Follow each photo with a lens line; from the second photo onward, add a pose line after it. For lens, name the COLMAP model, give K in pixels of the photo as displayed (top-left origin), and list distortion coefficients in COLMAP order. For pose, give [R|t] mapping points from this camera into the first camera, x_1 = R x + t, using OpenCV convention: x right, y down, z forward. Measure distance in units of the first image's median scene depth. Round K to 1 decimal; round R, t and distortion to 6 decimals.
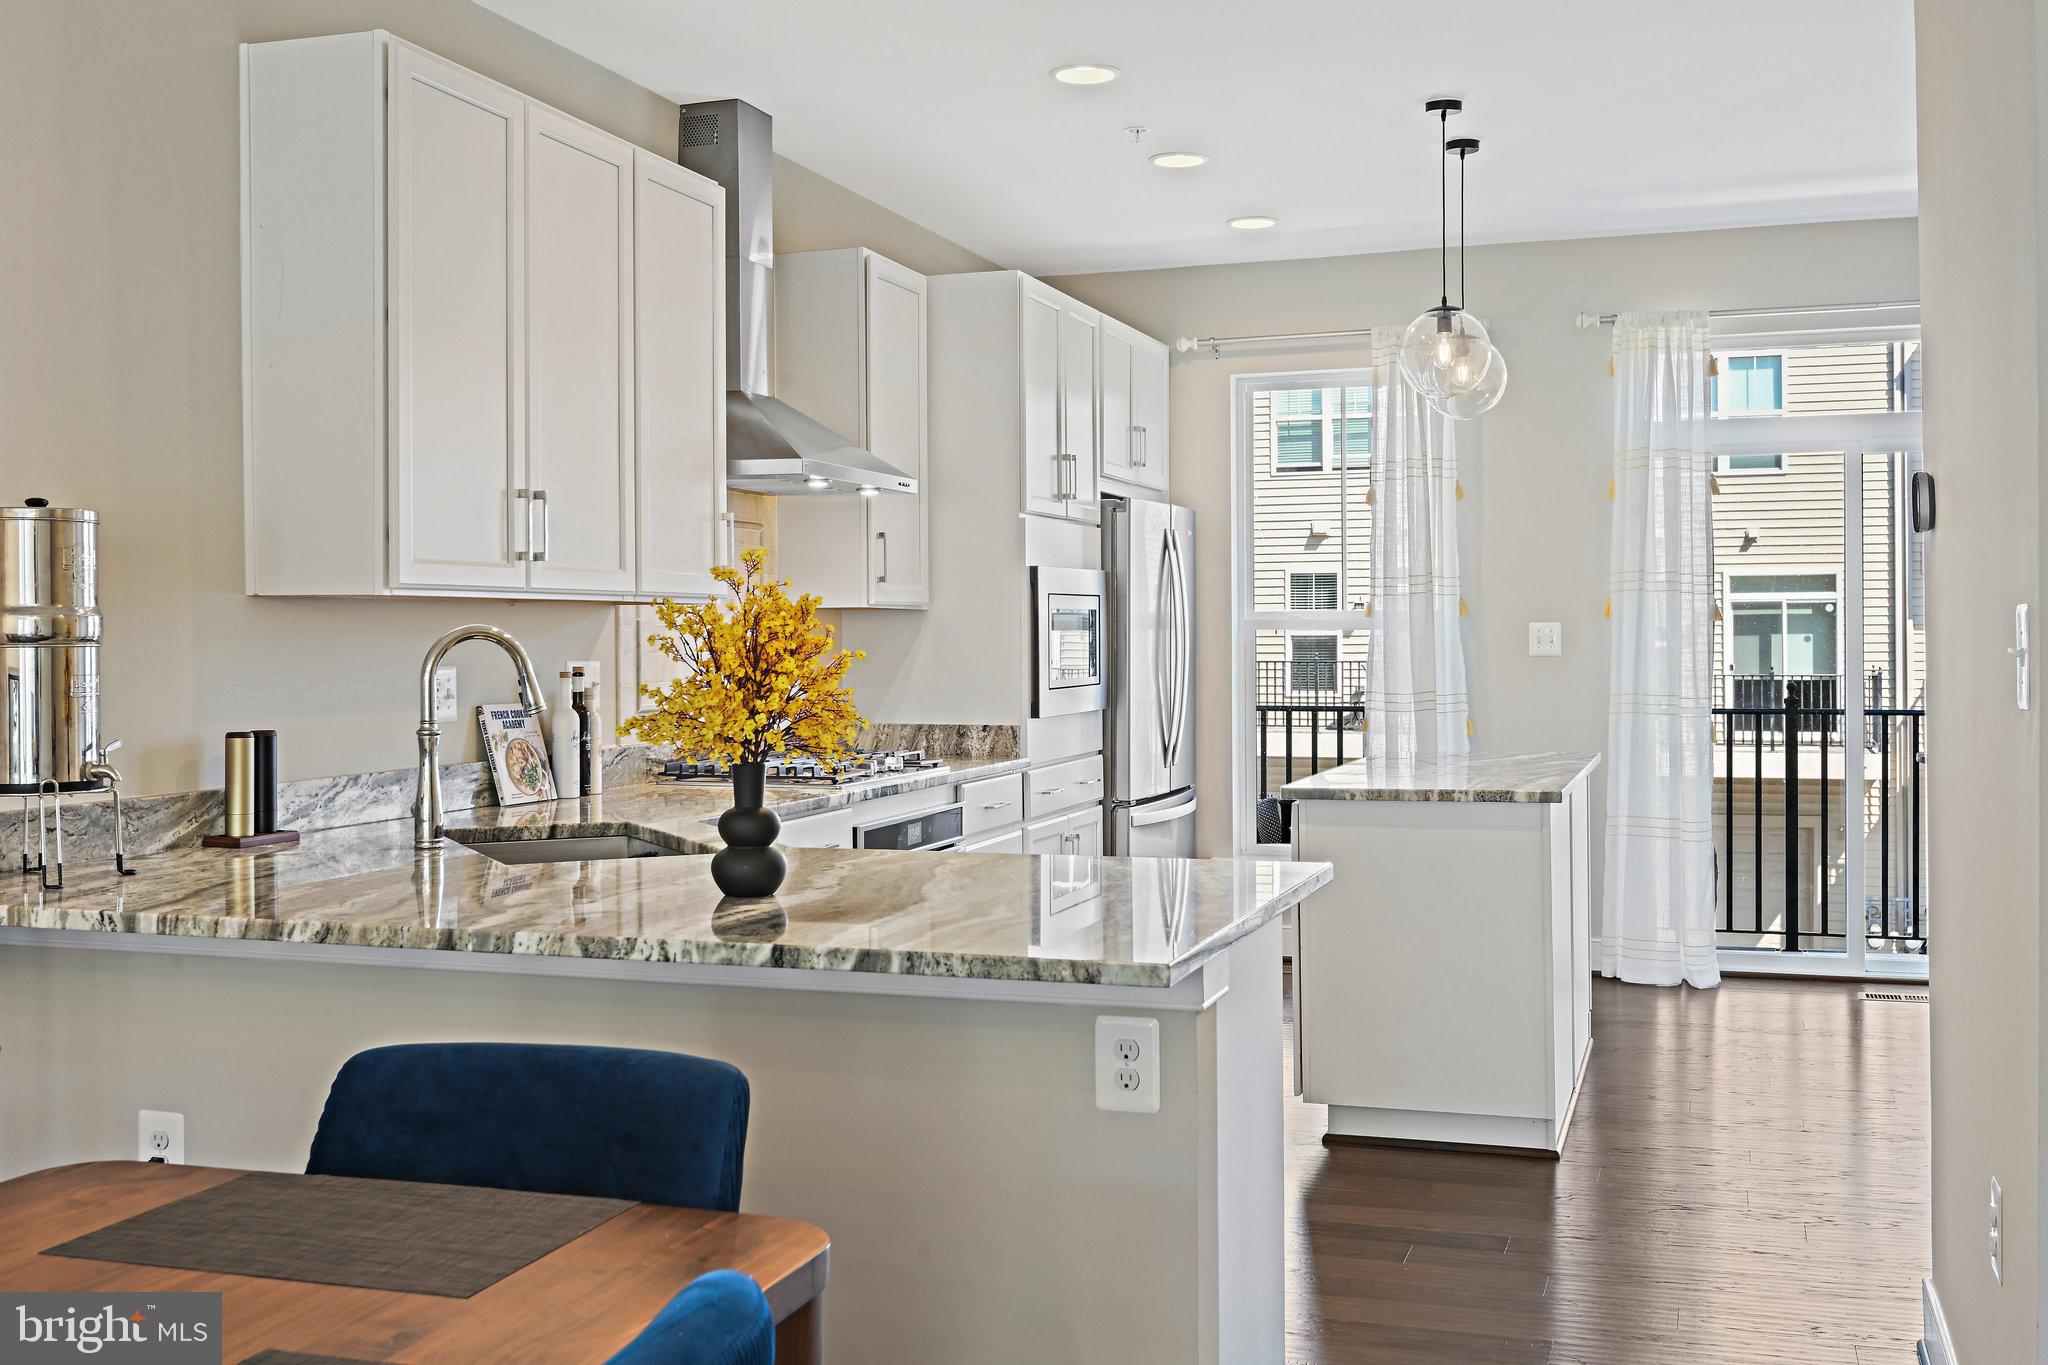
lens RADIAL K [[2050.1, 0, 1029.3], [0, 2050.1, 665.6], [0, 0, 1]] dist [0.014565, 0.000000]
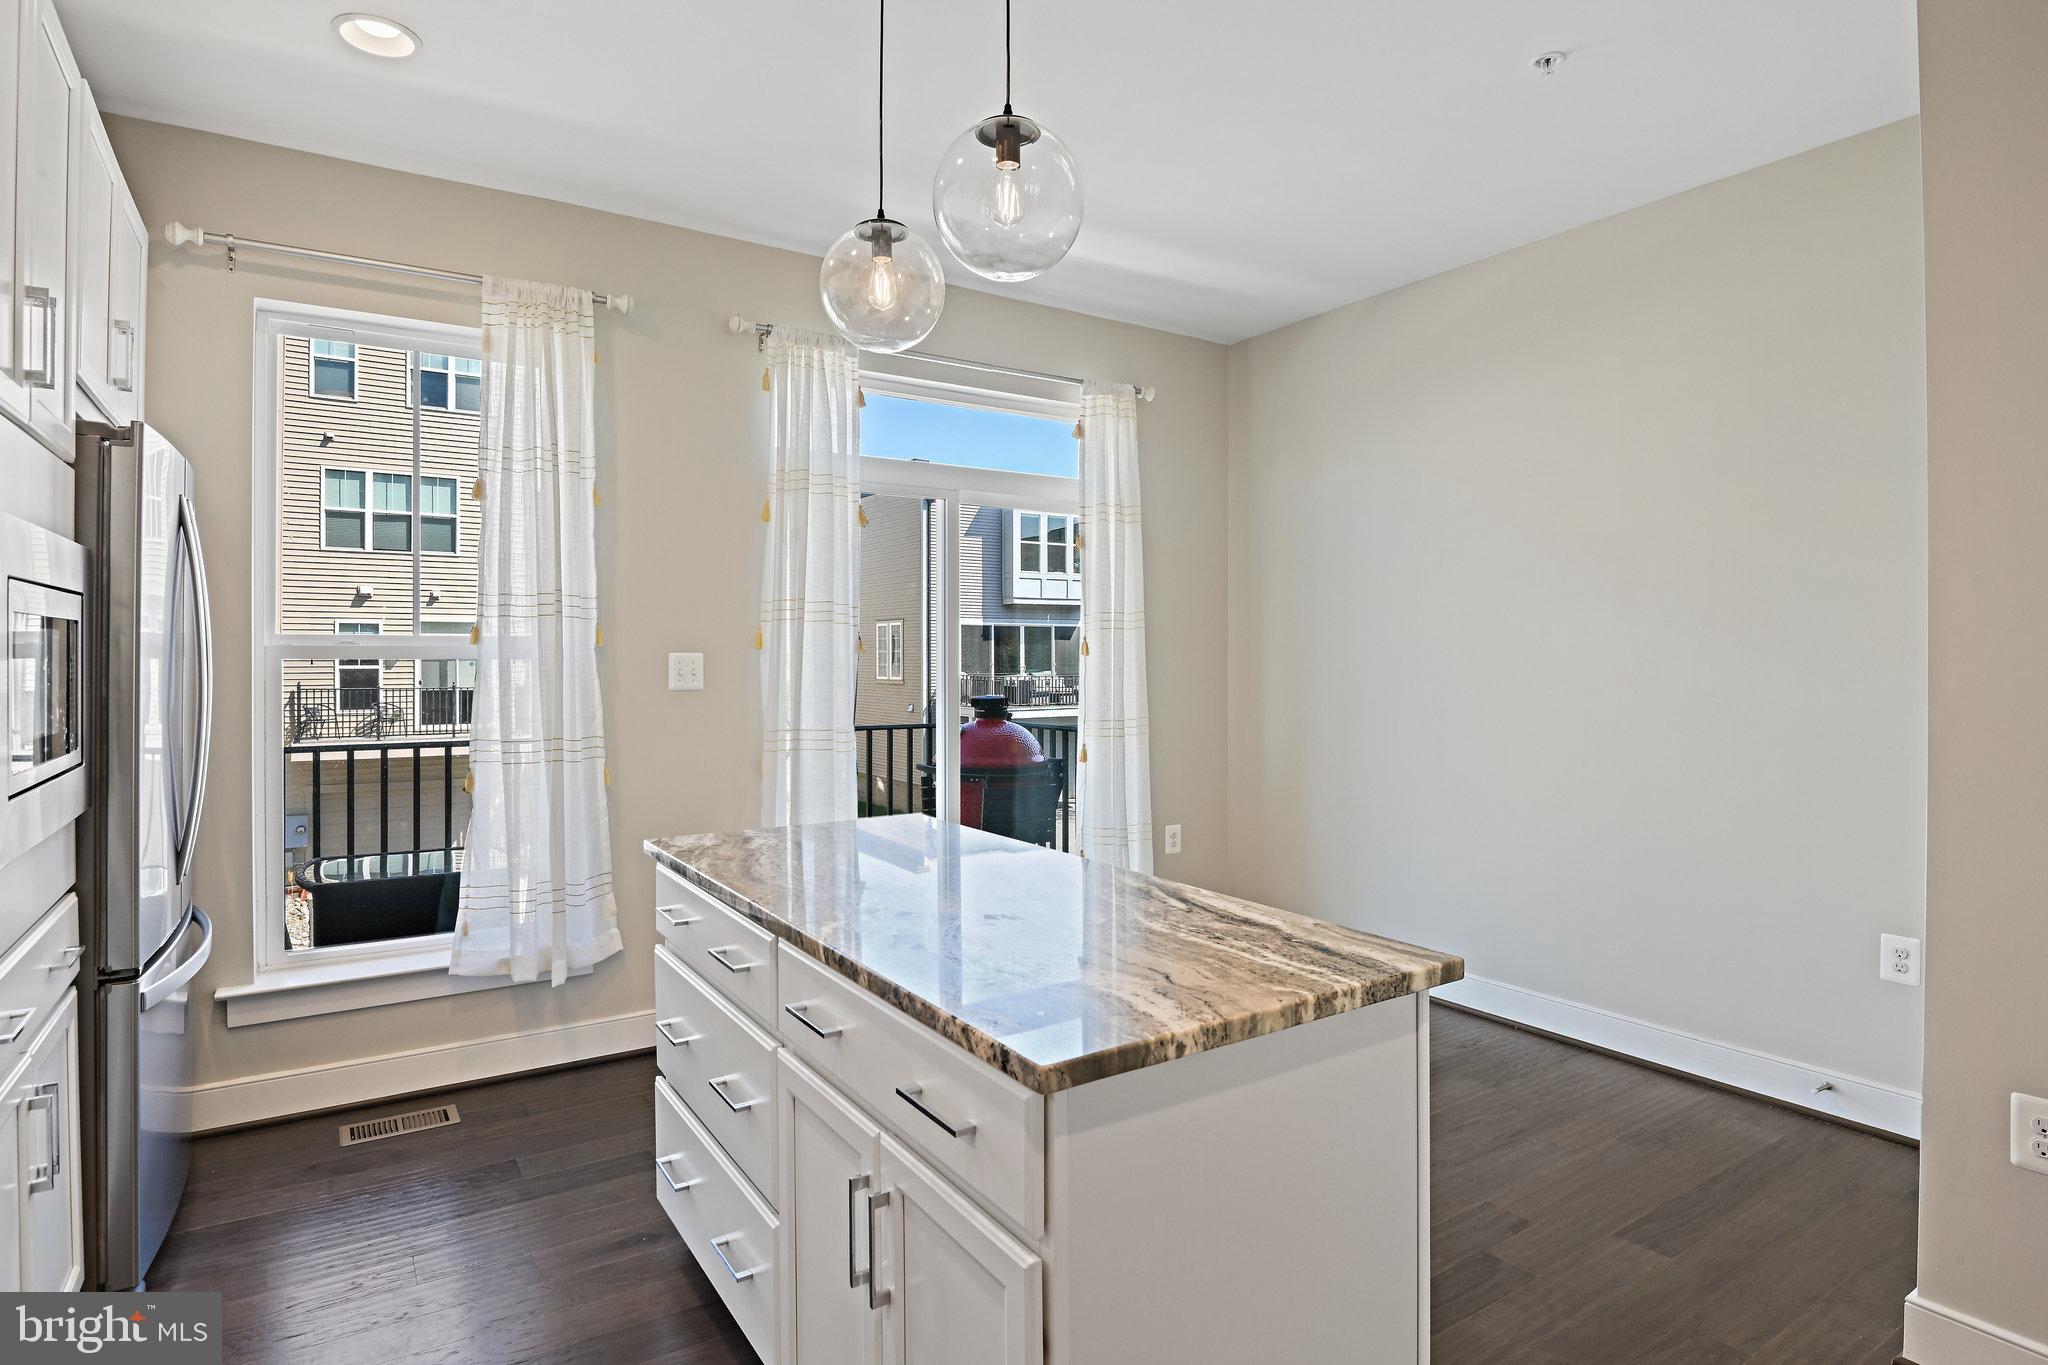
lens RADIAL K [[1094.7, 0, 1038.0], [0, 1094.7, 657.7], [0, 0, 1]] dist [-0.022890, -0.000166]
pose [[0.613101, 0.008349, 0.789960, -0.038968], [0.005729, 0.999871, -0.015014, -0.013979], [-0.789983, 0.013731, 0.612974, 0.750758]]
